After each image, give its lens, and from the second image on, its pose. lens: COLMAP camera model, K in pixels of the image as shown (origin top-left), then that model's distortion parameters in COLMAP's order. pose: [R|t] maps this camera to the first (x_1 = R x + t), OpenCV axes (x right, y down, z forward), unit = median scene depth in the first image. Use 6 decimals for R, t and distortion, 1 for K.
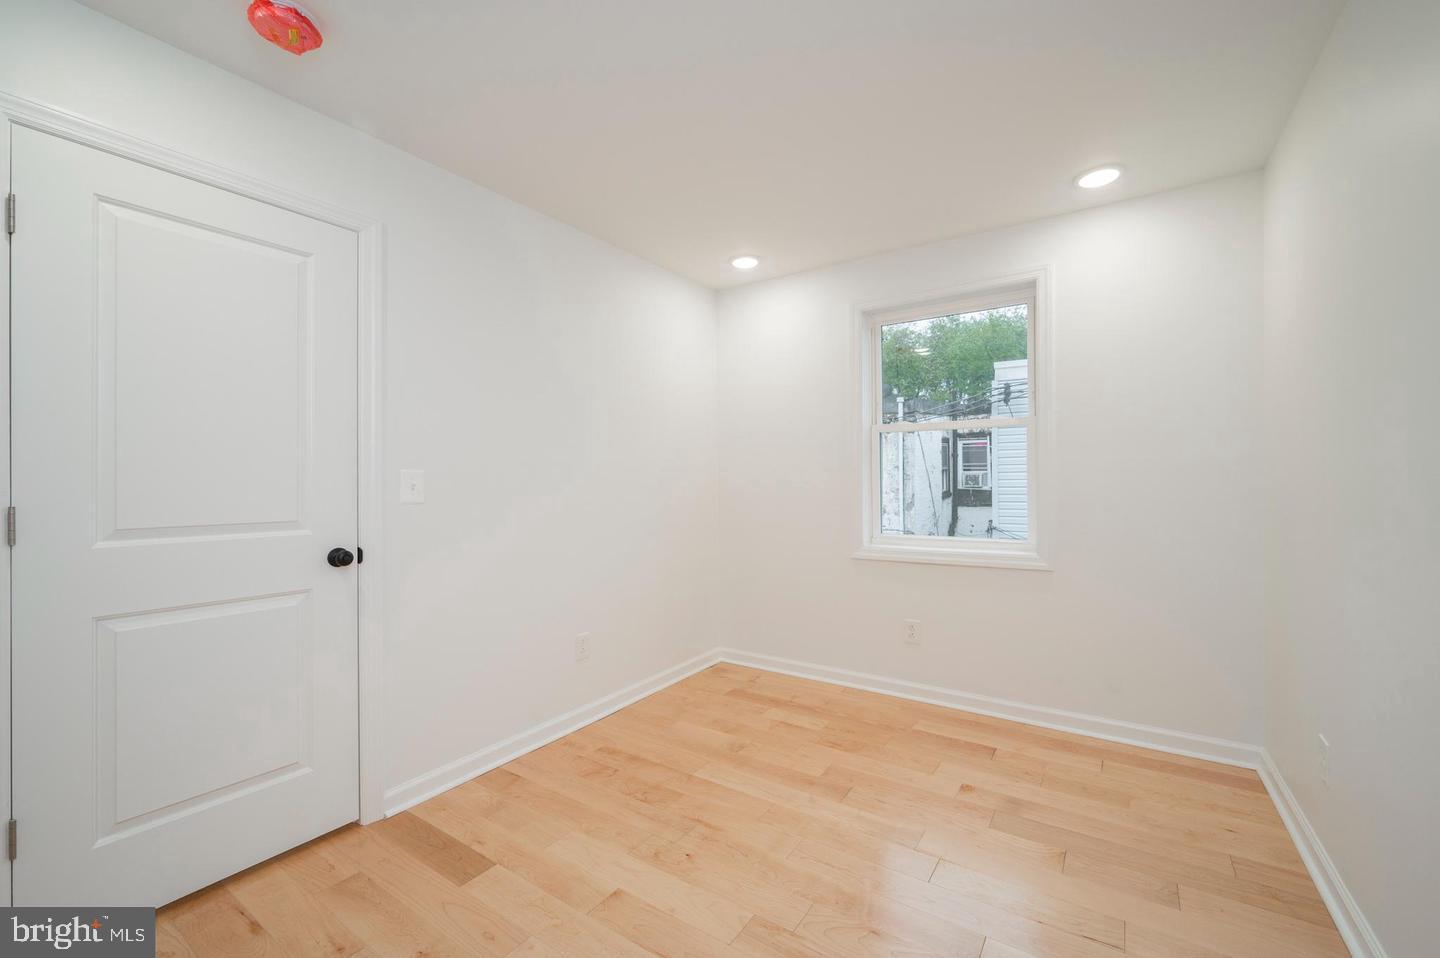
lens RADIAL K [[592.4, 0, 720.0], [0, 592.4, 479.0], [0, 0, 1]] dist [-0.000462, 0.000025]
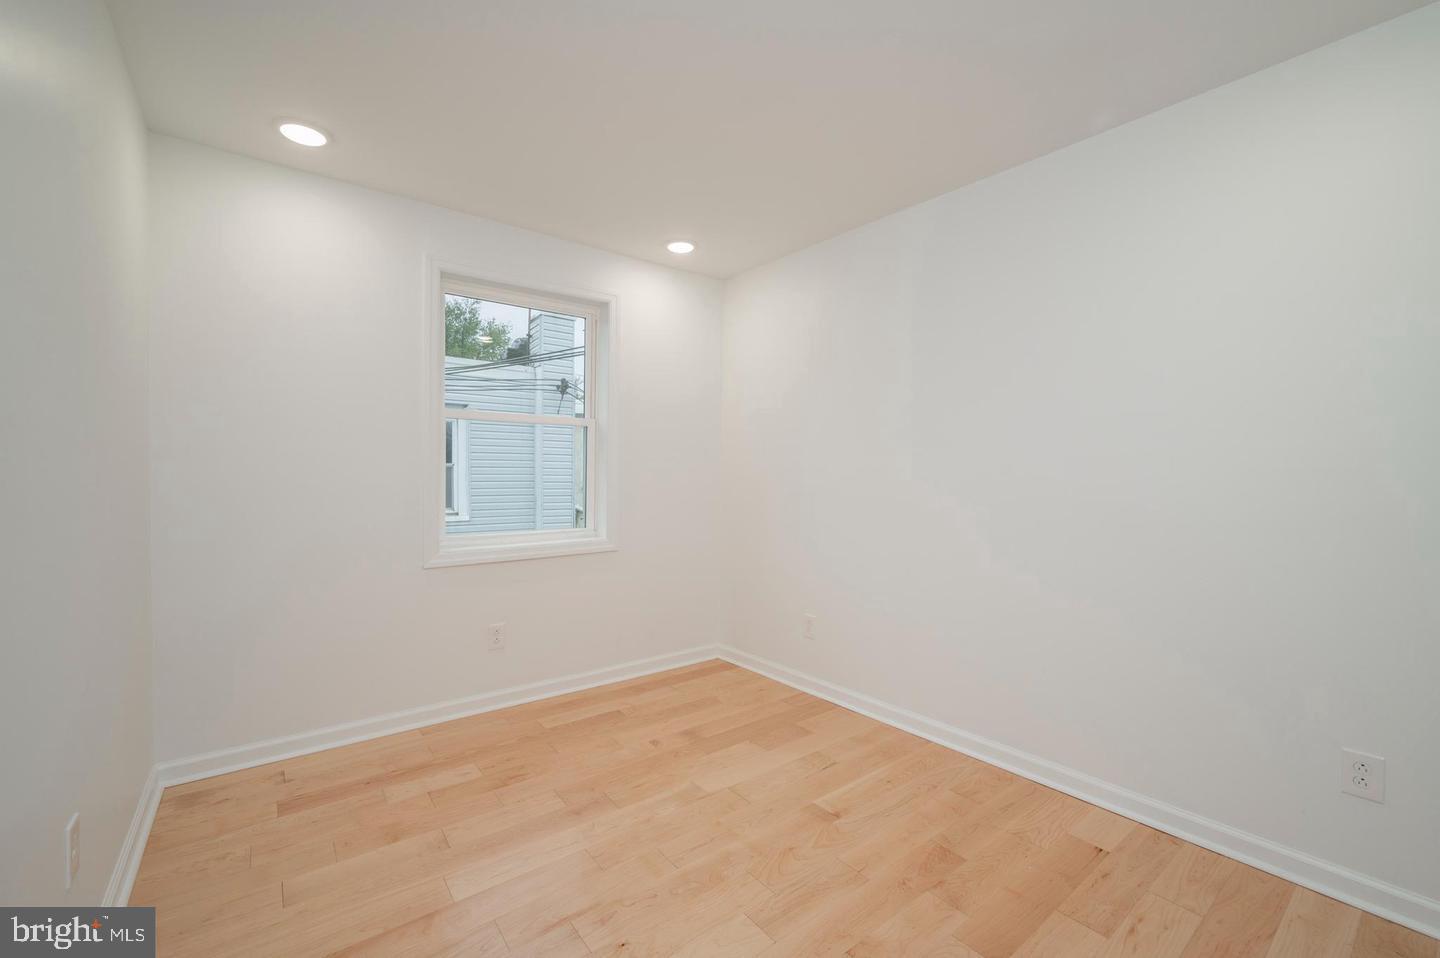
lens RADIAL K [[588.8, 0, 721.2], [0, 588.8, 456.7], [0, 0, 1]] dist [0.000358, 0.000039]
pose [[0.311182, 0.038140, 0.949585, -0.523234], [-0.004766, 0.999244, -0.038573, 0.008428], [-0.950338, 0.007478, 0.311129, 0.417661]]
